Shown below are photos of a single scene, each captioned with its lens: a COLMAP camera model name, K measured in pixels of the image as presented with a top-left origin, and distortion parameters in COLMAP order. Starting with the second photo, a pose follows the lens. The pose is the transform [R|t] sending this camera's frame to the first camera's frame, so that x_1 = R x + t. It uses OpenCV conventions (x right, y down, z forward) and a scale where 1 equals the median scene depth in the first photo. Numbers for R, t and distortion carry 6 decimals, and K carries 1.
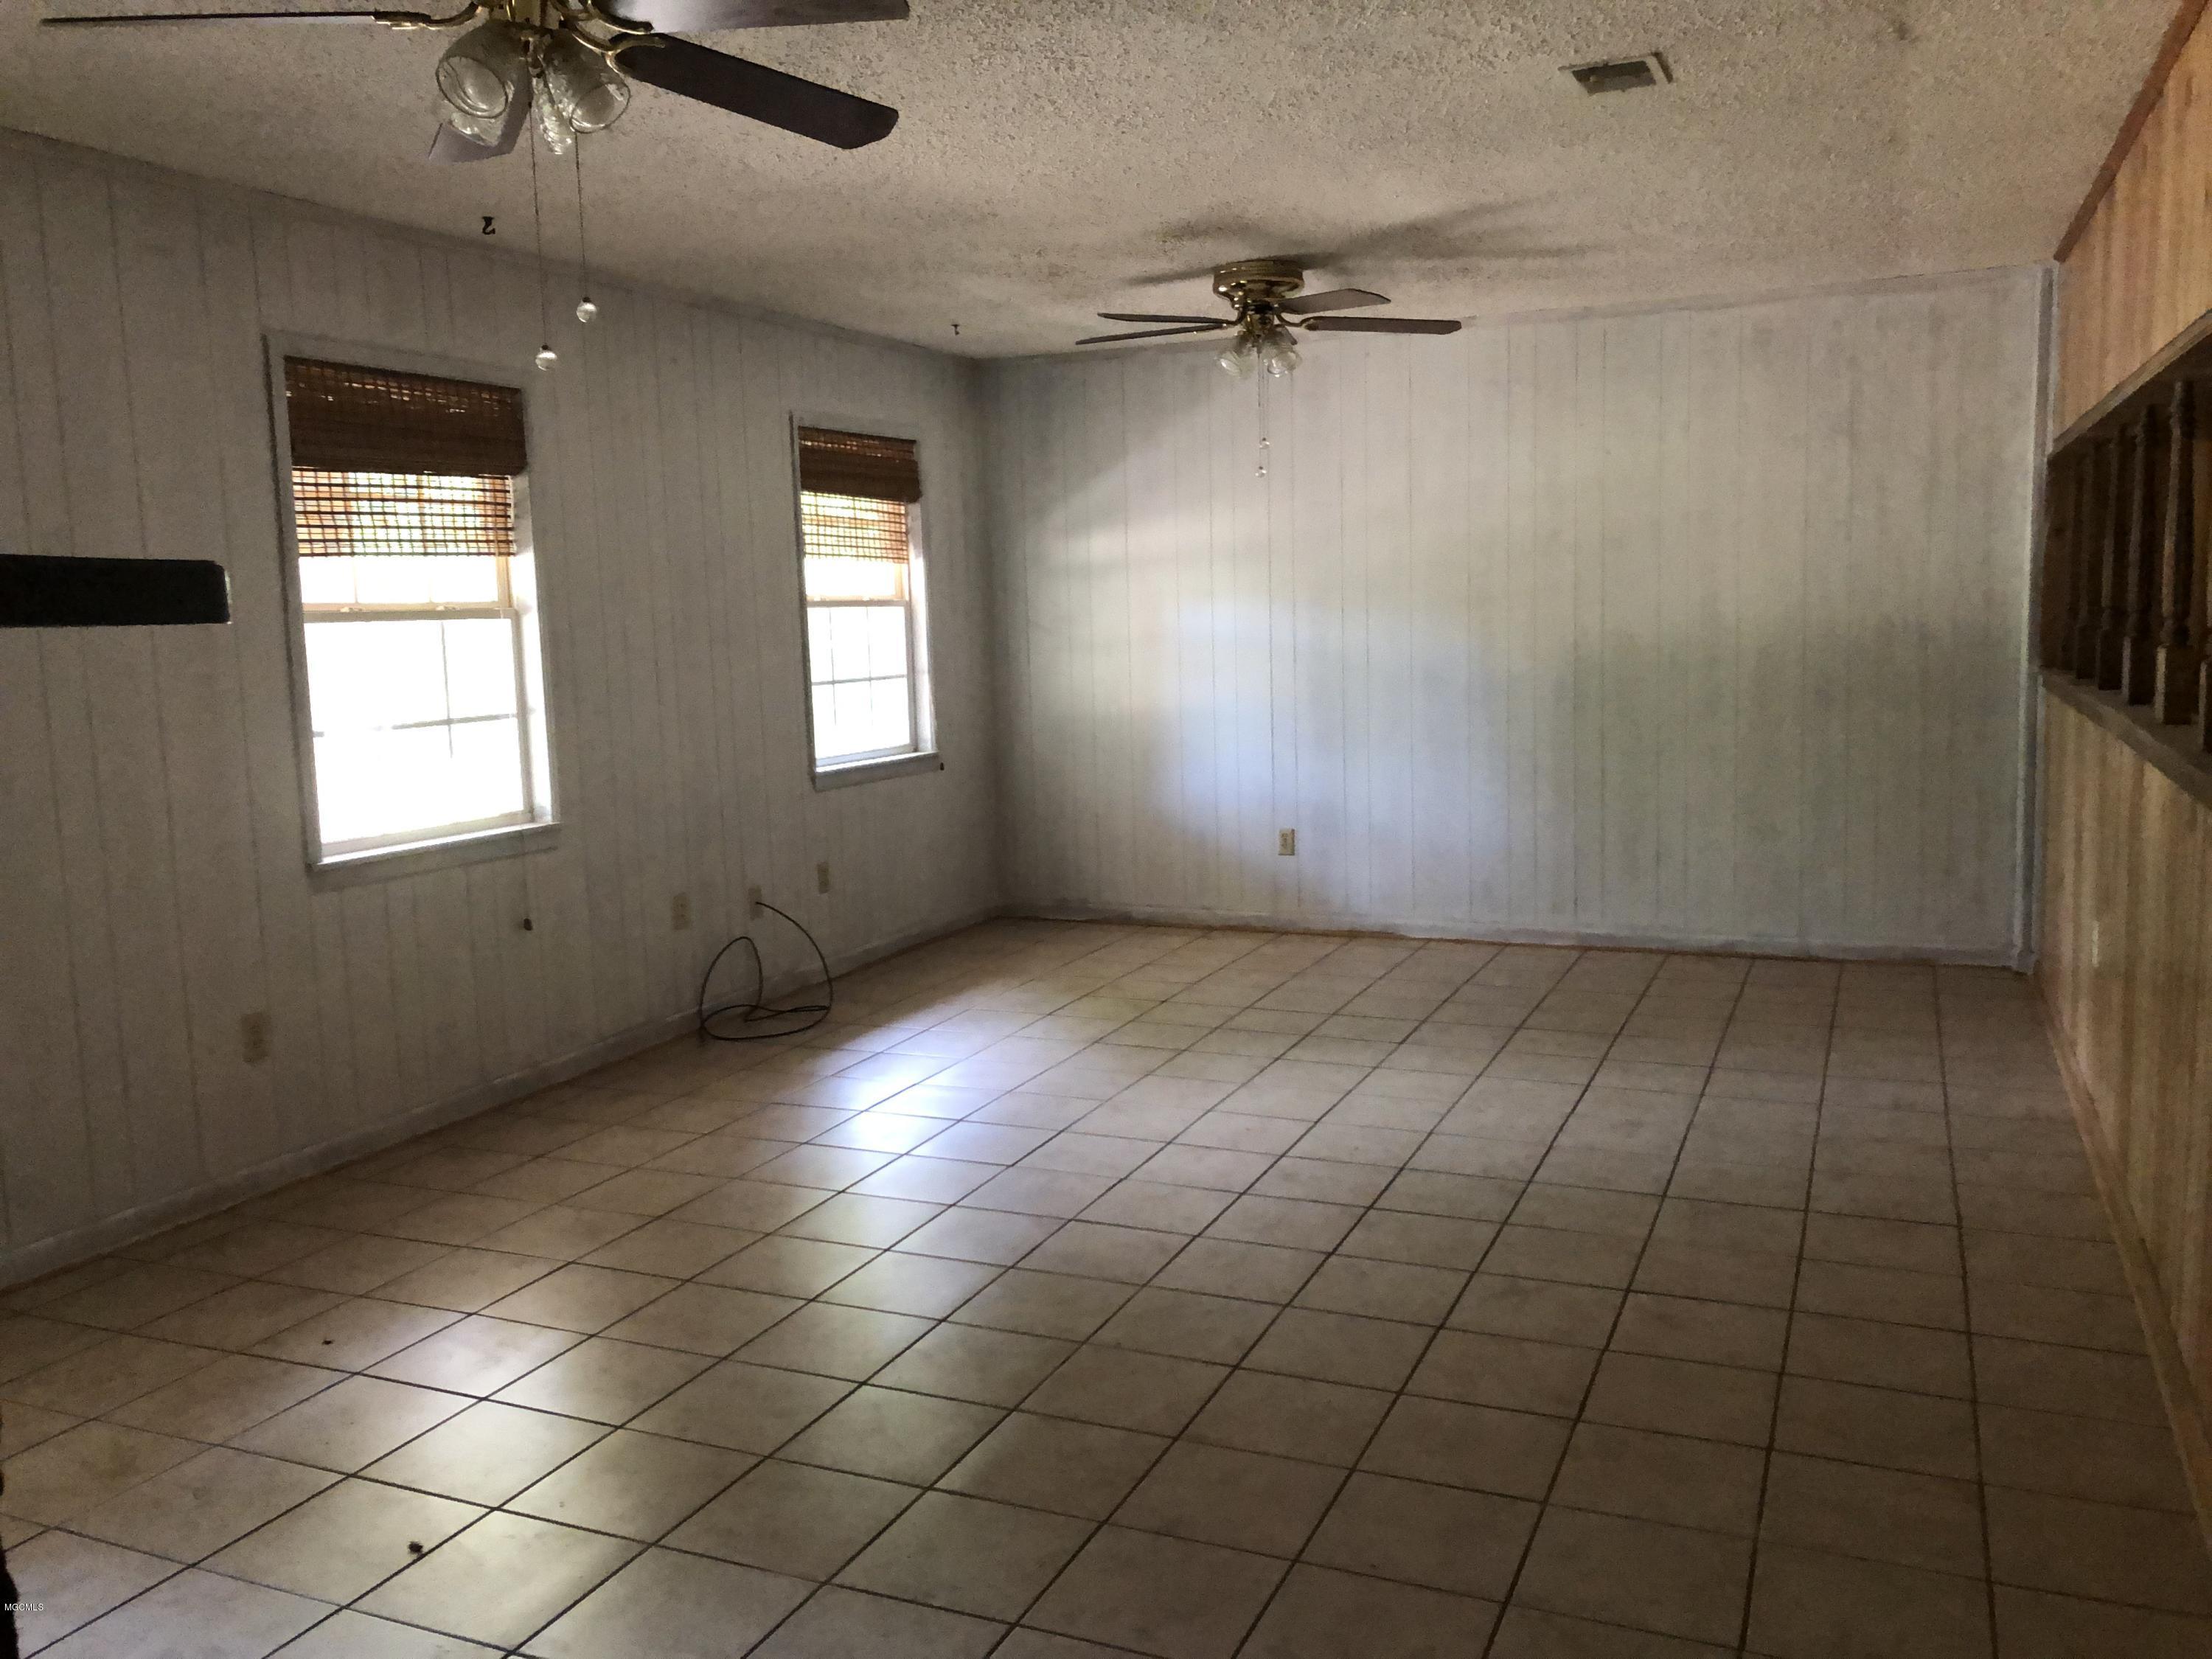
lens RADIAL K [[1904.2, 0, 1363.7], [0, 1904.2, 831.0], [0, 0, 1]] dist [0.051910, -0.001002]
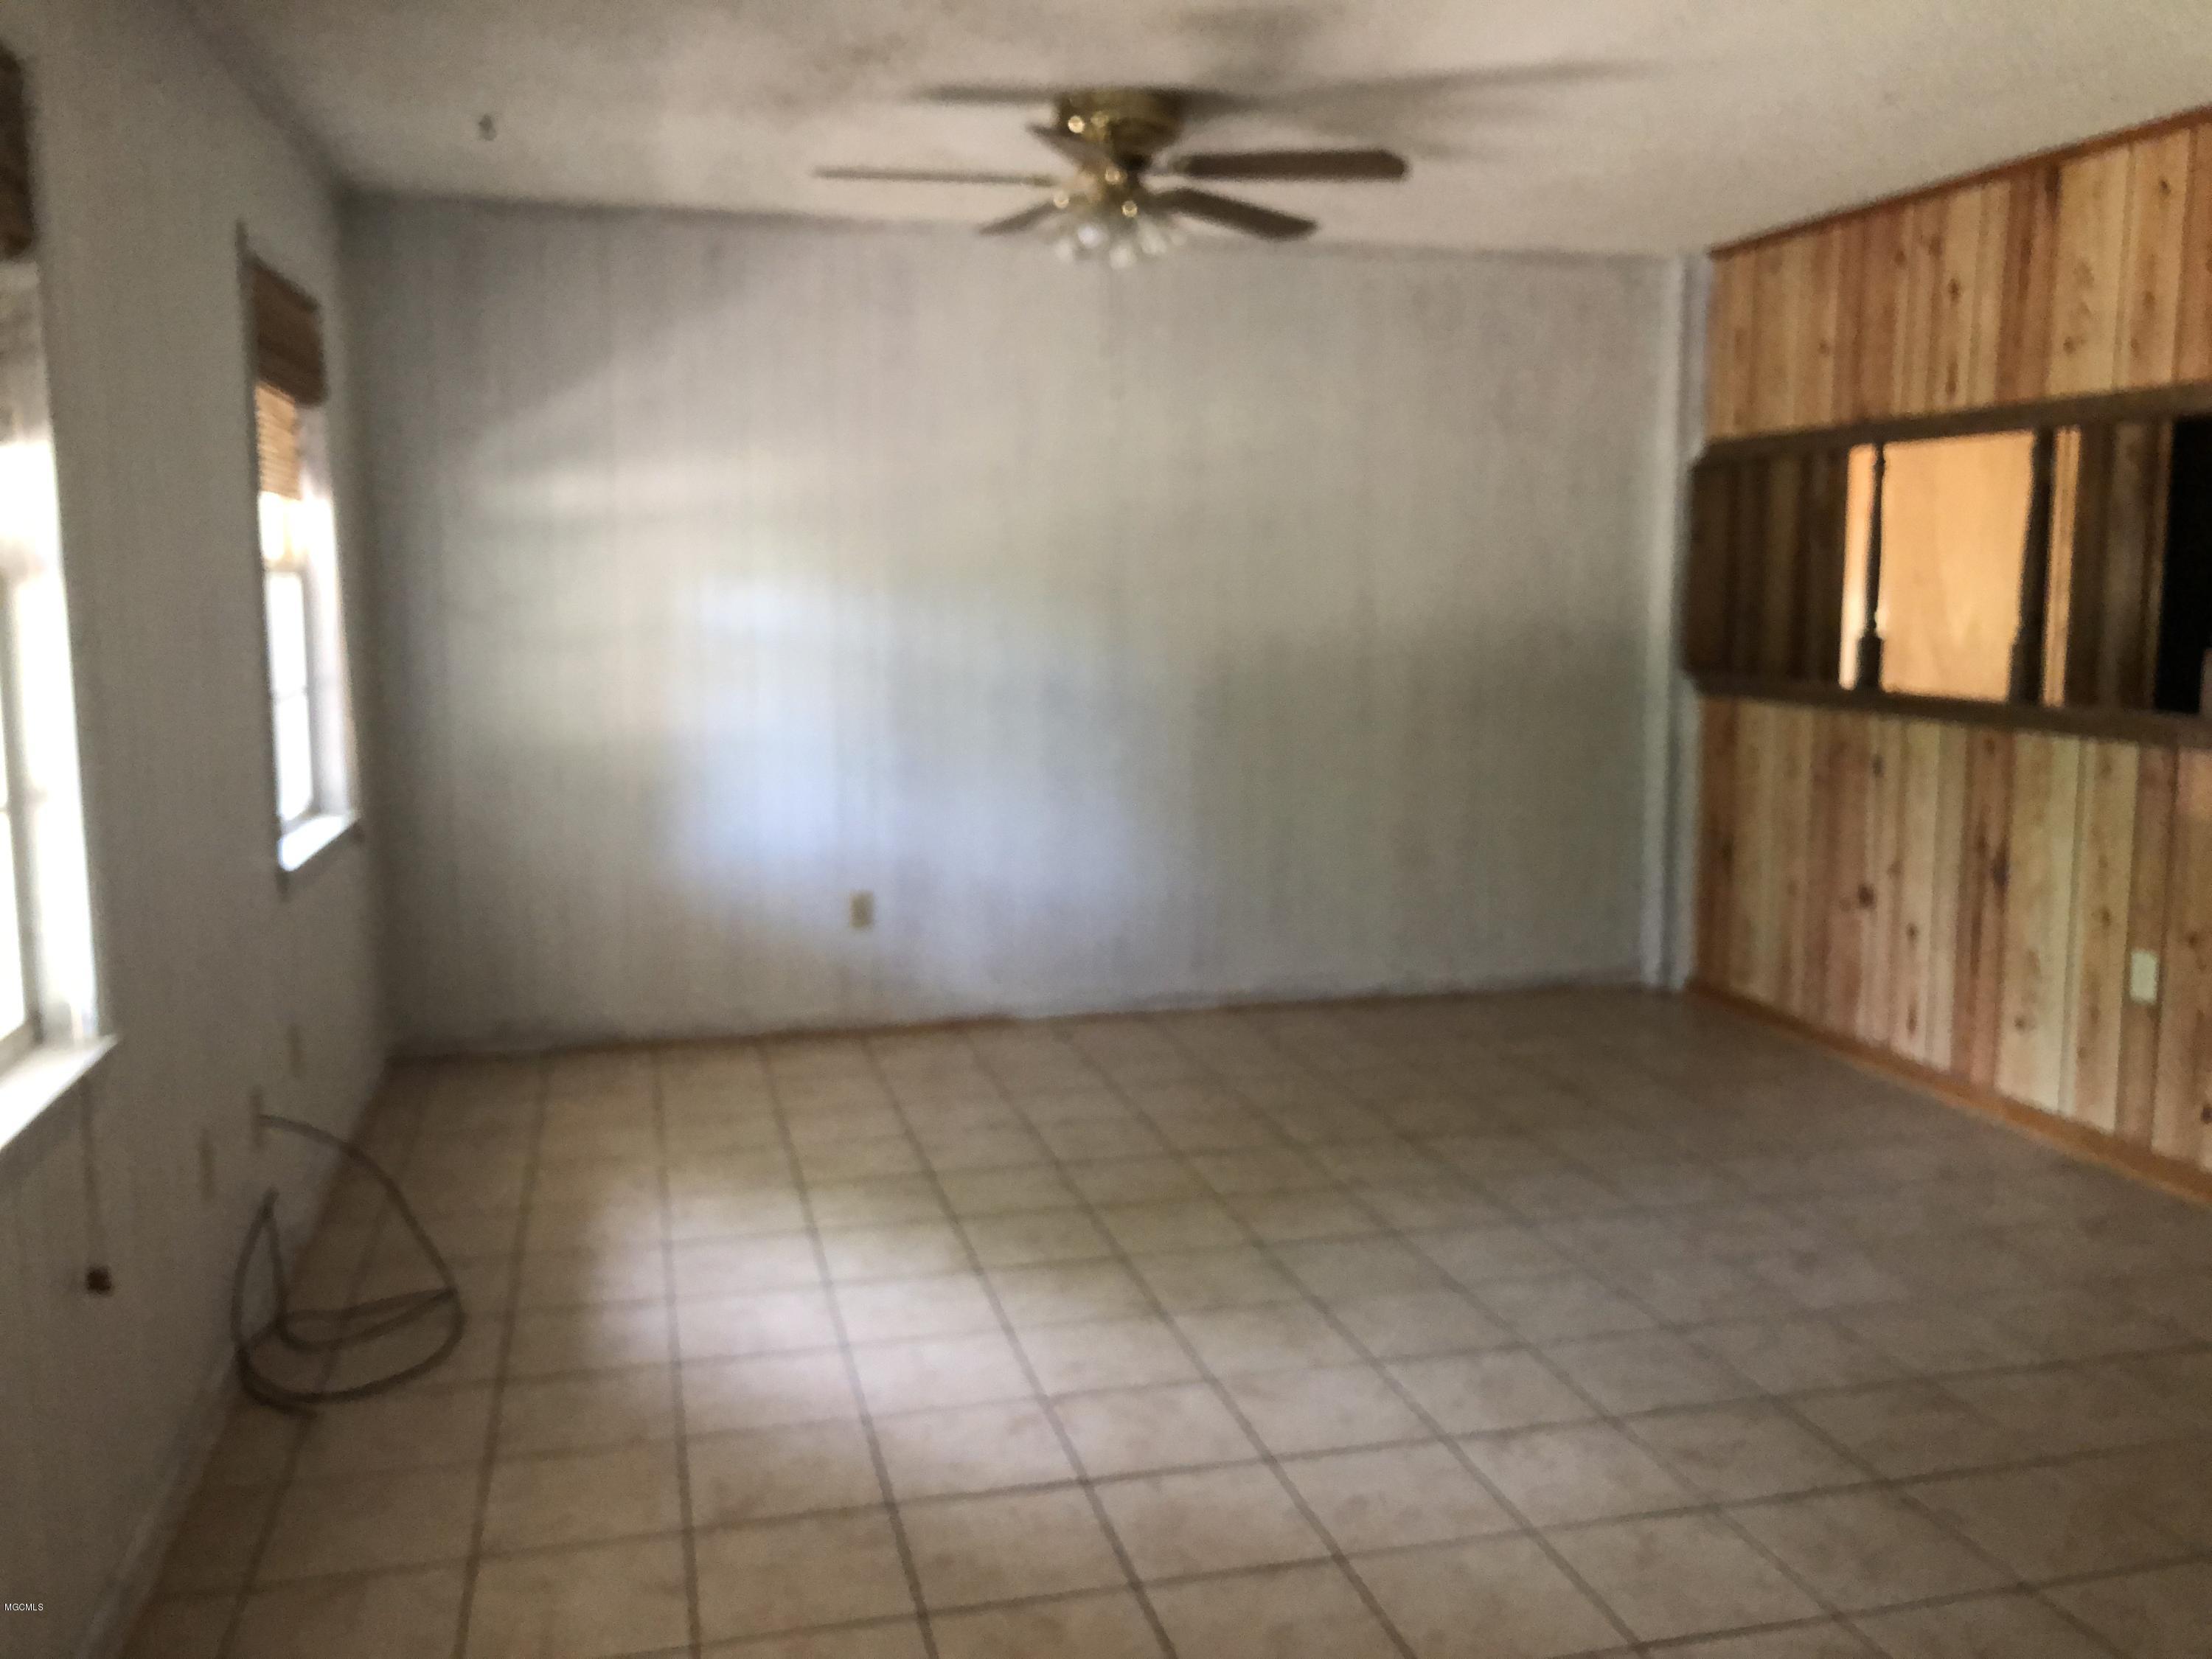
lens RADIAL K [[1773.6, 0, 1291.6], [0, 1773.6, 826.2], [0, 0, 1]] dist [-0.011076, -0.008959]
pose [[0.810692, -0.051843, 0.583174, -0.317679], [0.044569, 0.998646, 0.026820, -0.039606], [-0.583775, 0.004249, 0.811905, 0.363606]]
